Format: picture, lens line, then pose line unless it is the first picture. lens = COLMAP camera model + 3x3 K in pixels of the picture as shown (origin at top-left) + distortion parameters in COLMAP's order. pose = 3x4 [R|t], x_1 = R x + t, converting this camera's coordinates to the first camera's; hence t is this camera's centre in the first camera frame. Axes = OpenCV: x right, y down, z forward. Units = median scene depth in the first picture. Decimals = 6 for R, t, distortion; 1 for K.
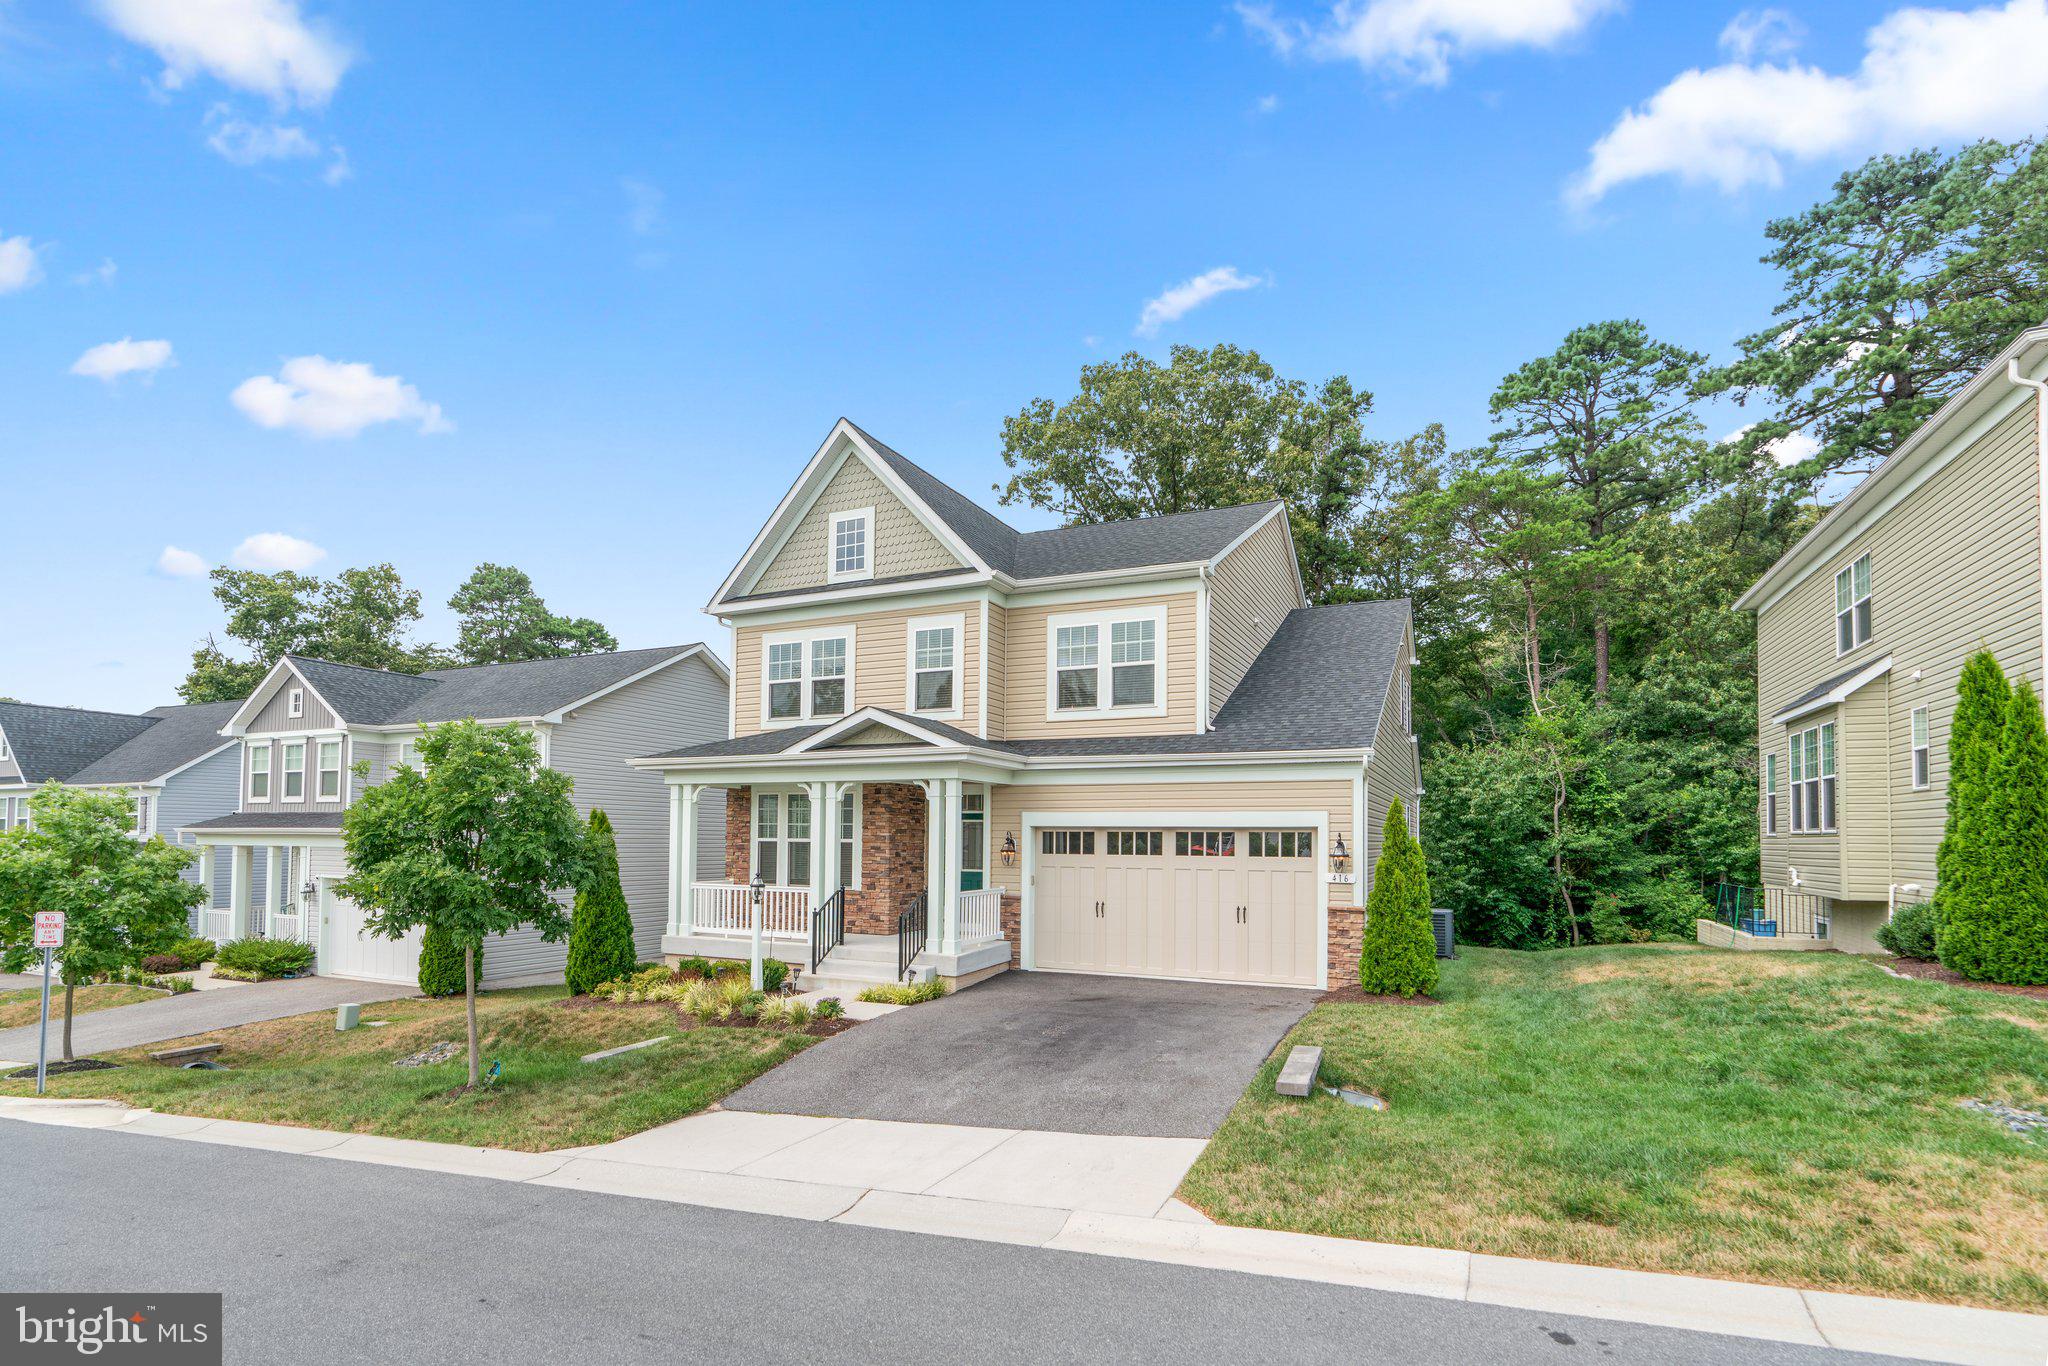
lens RADIAL K [[934.0, 0, 1014.3], [0, 934.0, 682.1], [0, 0, 1]] dist [-0.005333, 0.001525]
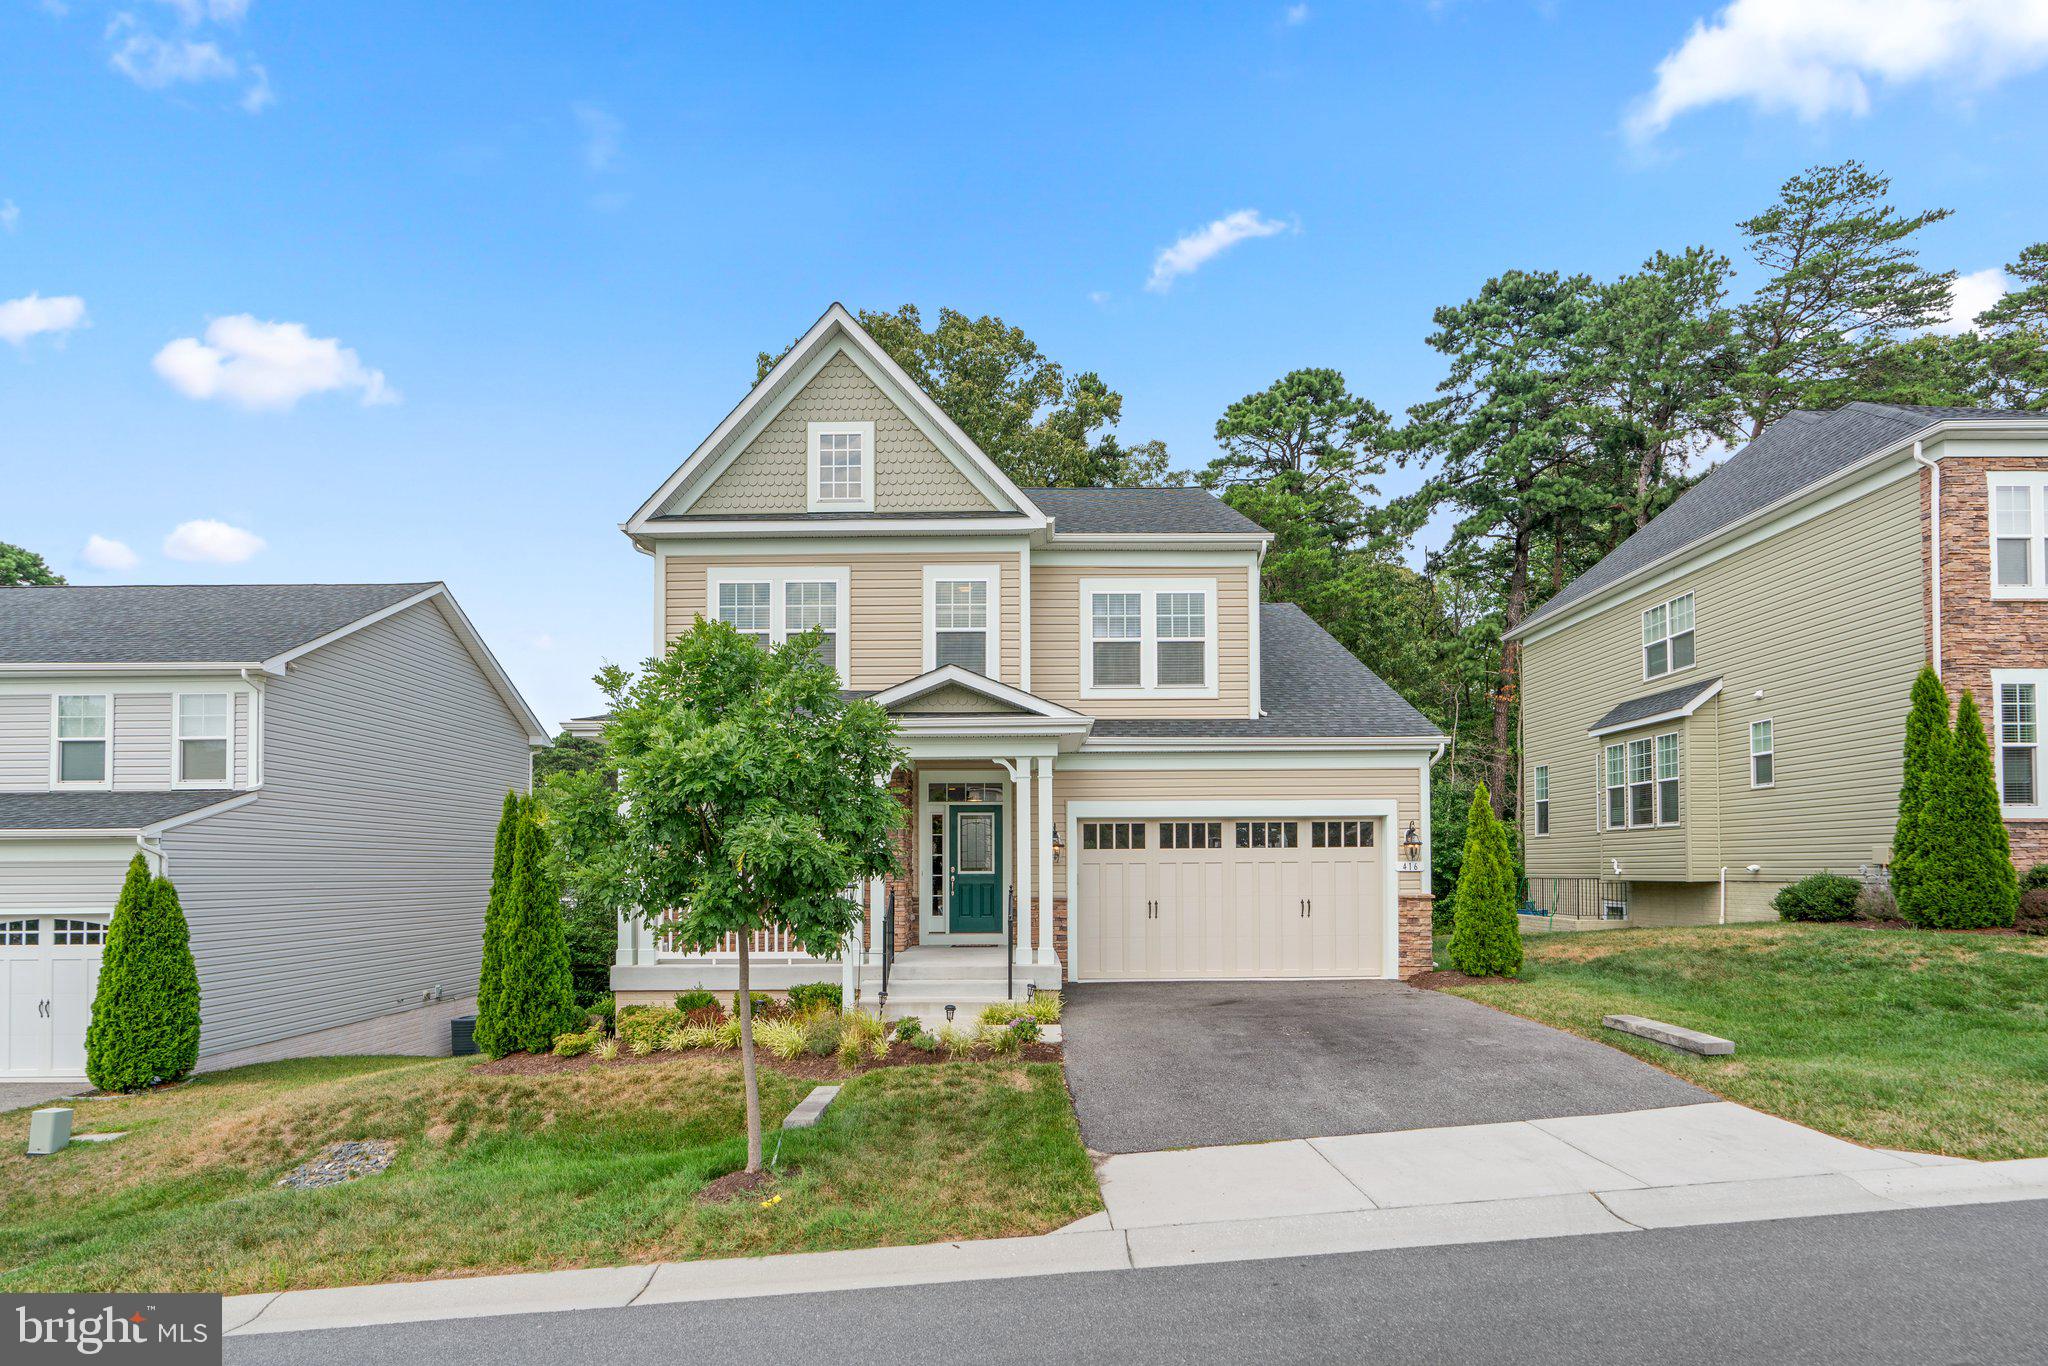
lens RADIAL K [[1022.6, 0, 1039.3], [0, 1022.6, 712.2], [0, 0, 1]] dist [-0.003832, 0.001221]
pose [[0.913687, 0.044367, 0.403990, -0.390266], [-0.051761, 0.998632, 0.007392, 0.050242], [-0.403109, -0.027665, 0.914734, 0.143904]]
